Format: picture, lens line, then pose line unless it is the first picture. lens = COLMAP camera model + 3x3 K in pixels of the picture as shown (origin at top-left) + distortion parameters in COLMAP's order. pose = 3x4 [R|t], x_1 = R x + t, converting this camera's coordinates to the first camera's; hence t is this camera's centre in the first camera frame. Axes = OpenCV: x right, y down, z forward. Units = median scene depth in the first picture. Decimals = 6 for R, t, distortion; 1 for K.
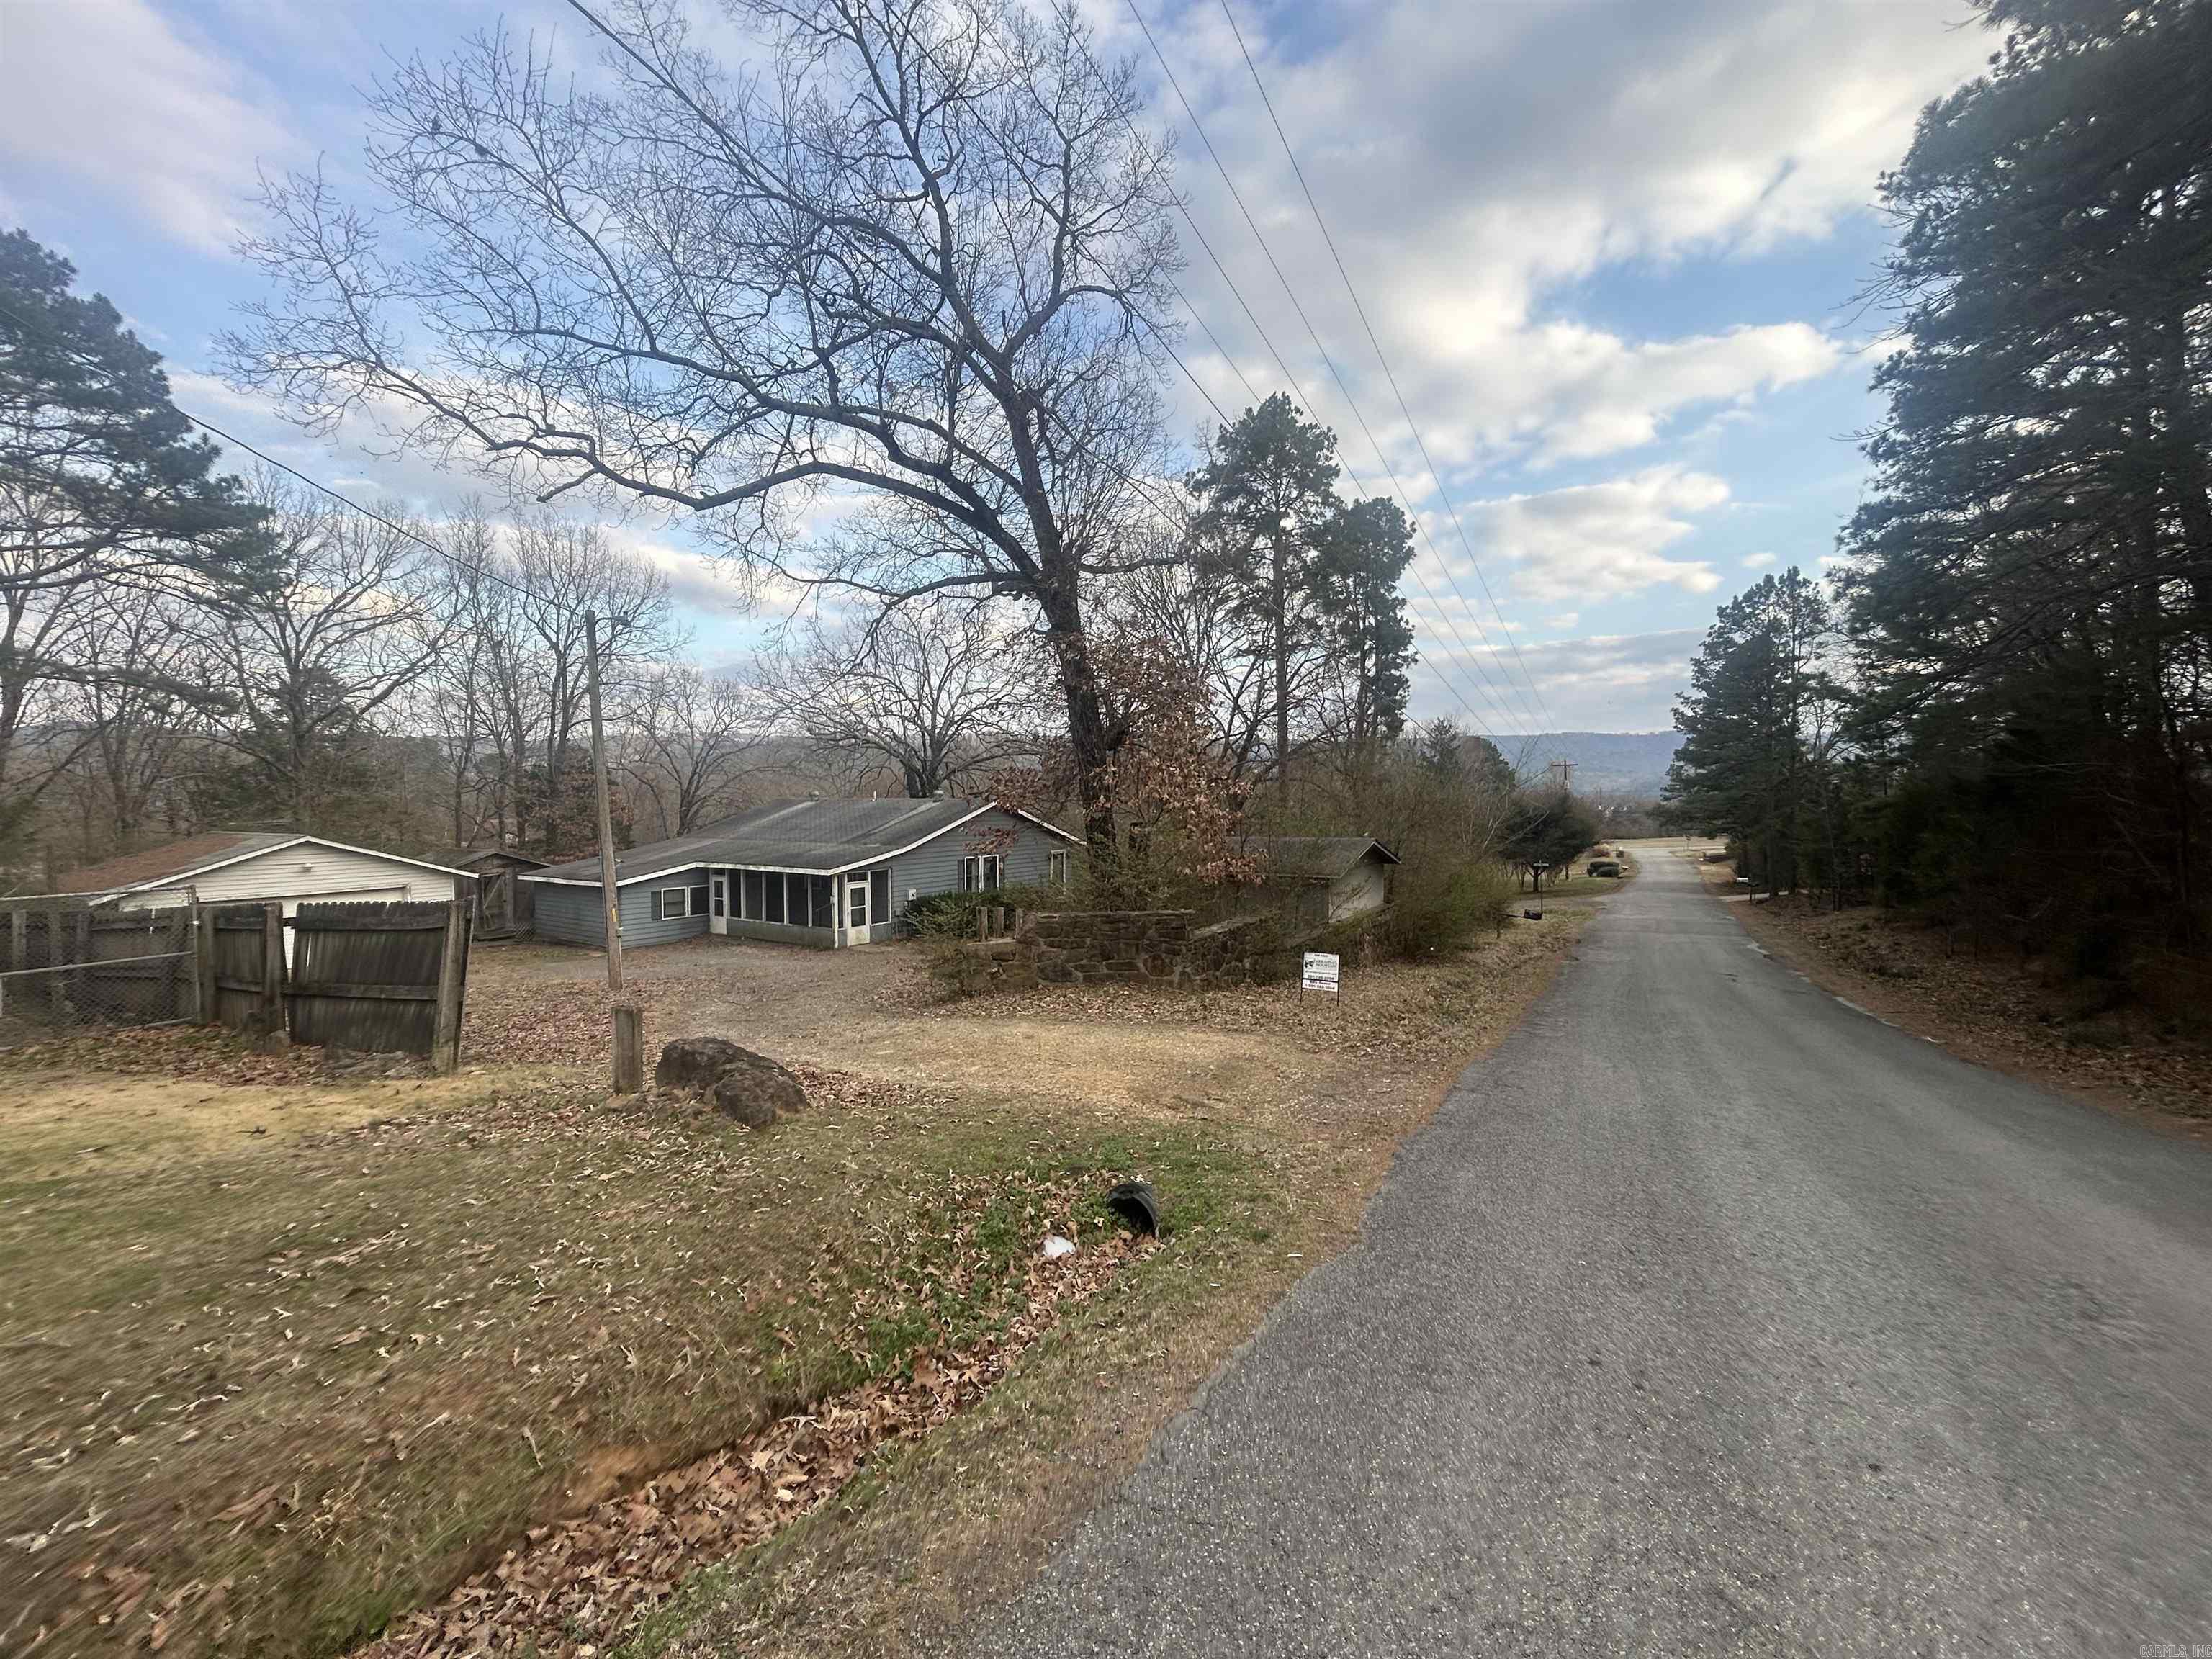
lens RADIAL K [[888.6, 0, 1112.4], [0, 888.6, 823.8], [0, 0, 1]] dist [-0.003863, -0.000245]
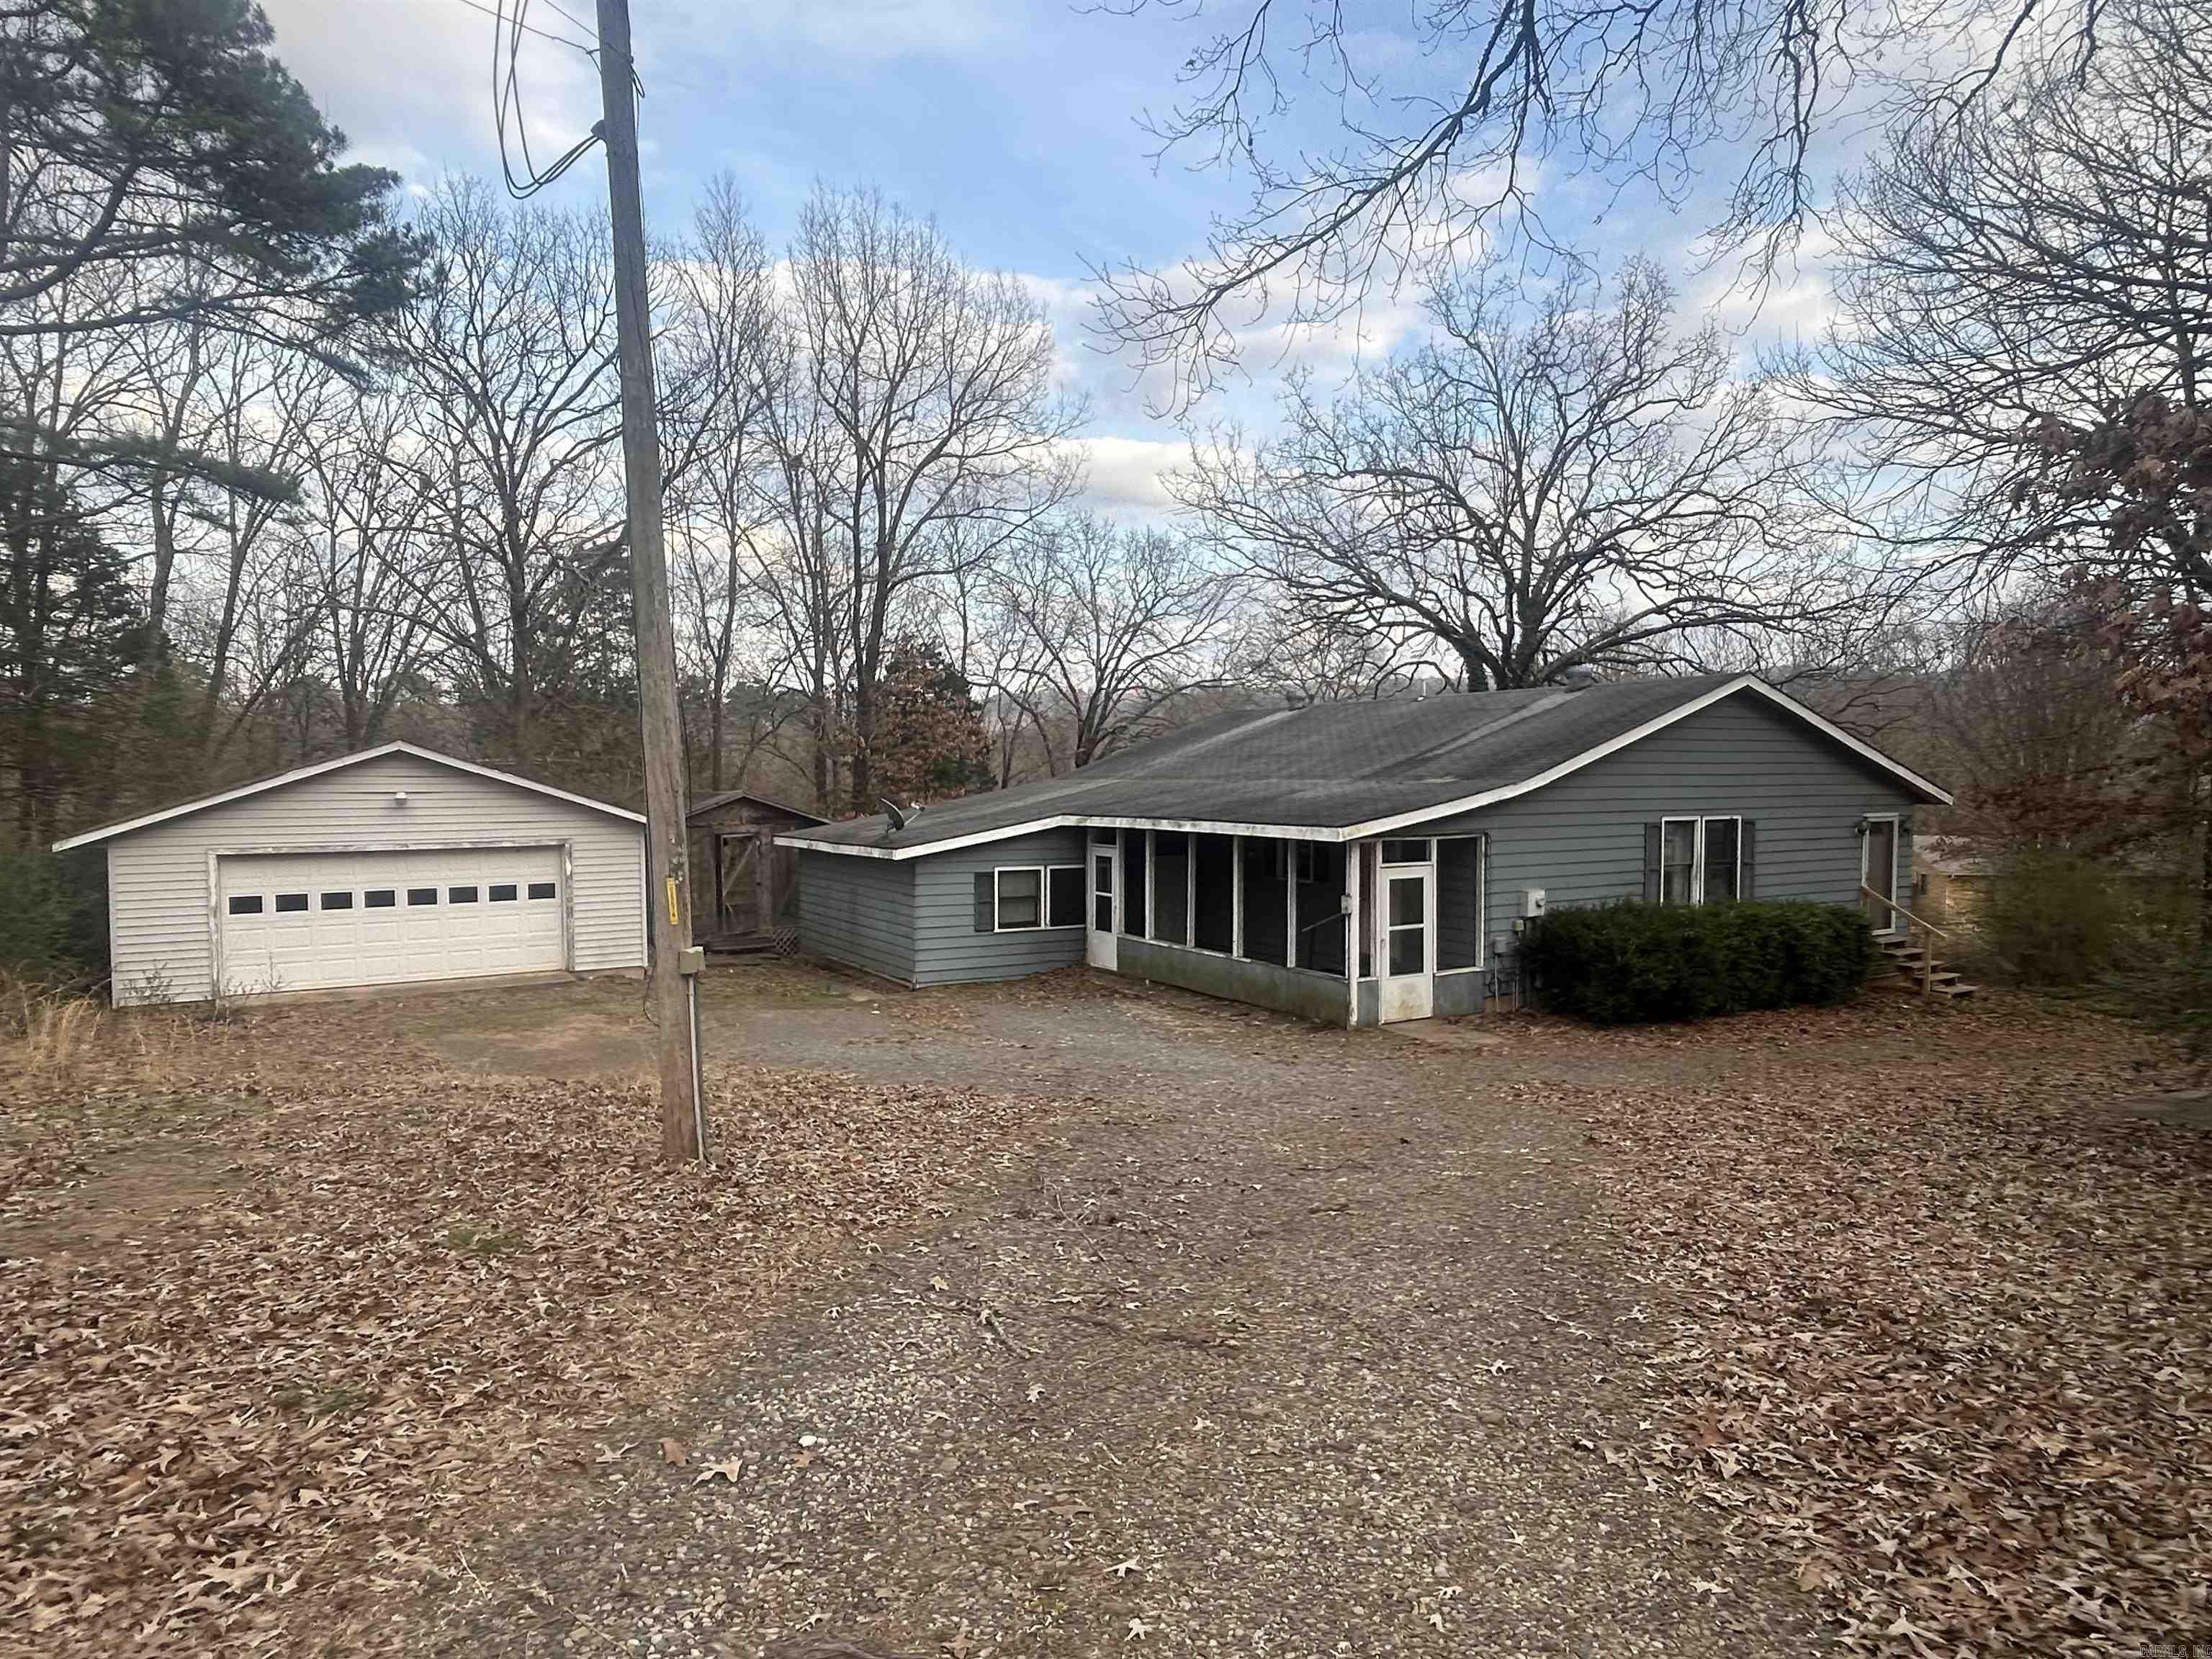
lens RADIAL K [[1289.6, 0, 1106.4], [0, 1289.6, 822.3], [0, 0, 1]] dist [0.005024, 0.000216]
pose [[0.894719, 0.014641, -0.446390, -0.143573], [-0.012648, 0.999892, 0.007444, 0.042767], [0.446451, -0.001015, 0.894807, 0.404931]]
